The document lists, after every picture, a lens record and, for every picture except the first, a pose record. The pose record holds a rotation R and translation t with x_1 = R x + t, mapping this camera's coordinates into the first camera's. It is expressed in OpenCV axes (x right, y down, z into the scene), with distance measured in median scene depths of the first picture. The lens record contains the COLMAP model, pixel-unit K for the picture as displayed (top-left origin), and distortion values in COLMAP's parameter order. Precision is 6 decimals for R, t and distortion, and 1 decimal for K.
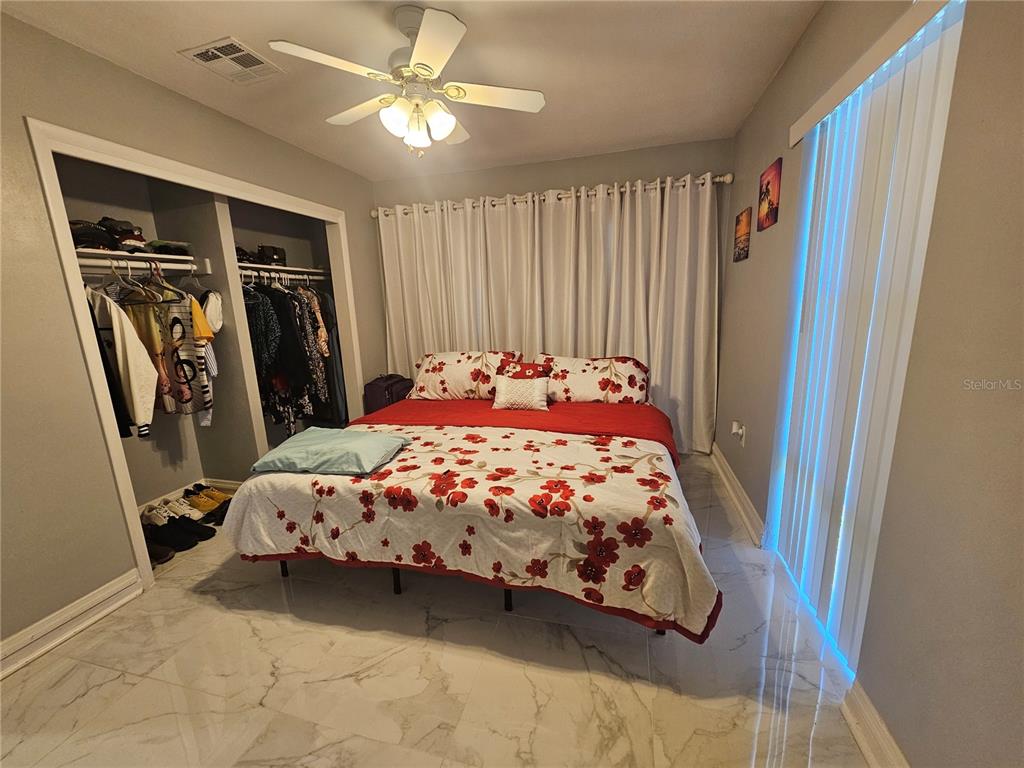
lens RADIAL K [[418.5, 0, 515.3], [0, 418.5, 387.4], [0, 0, 1]] dist [-0.000286, 0.000292]
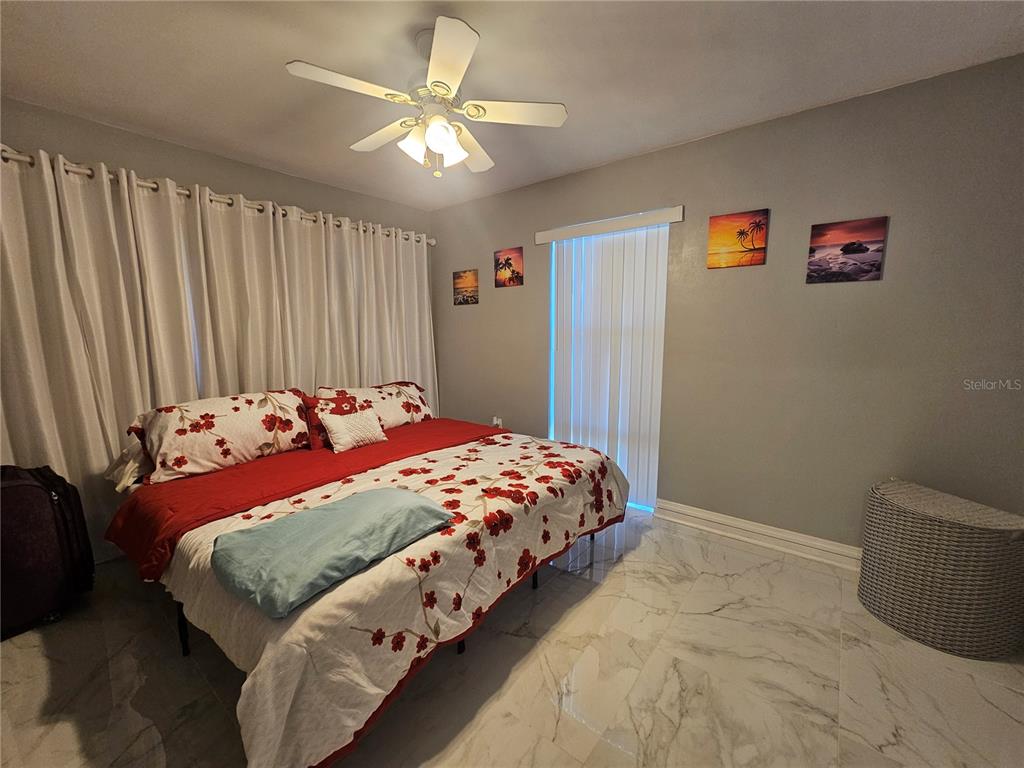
lens RADIAL K [[418.5, 0, 515.3], [0, 418.5, 387.4], [0, 0, 1]] dist [-0.000286, 0.000292]
pose [[0.393902, -0.095605, 0.914167, -1.003267], [0.178299, 0.983632, 0.026043, -0.054605], [-0.901693, 0.152736, 0.404500, 0.471587]]
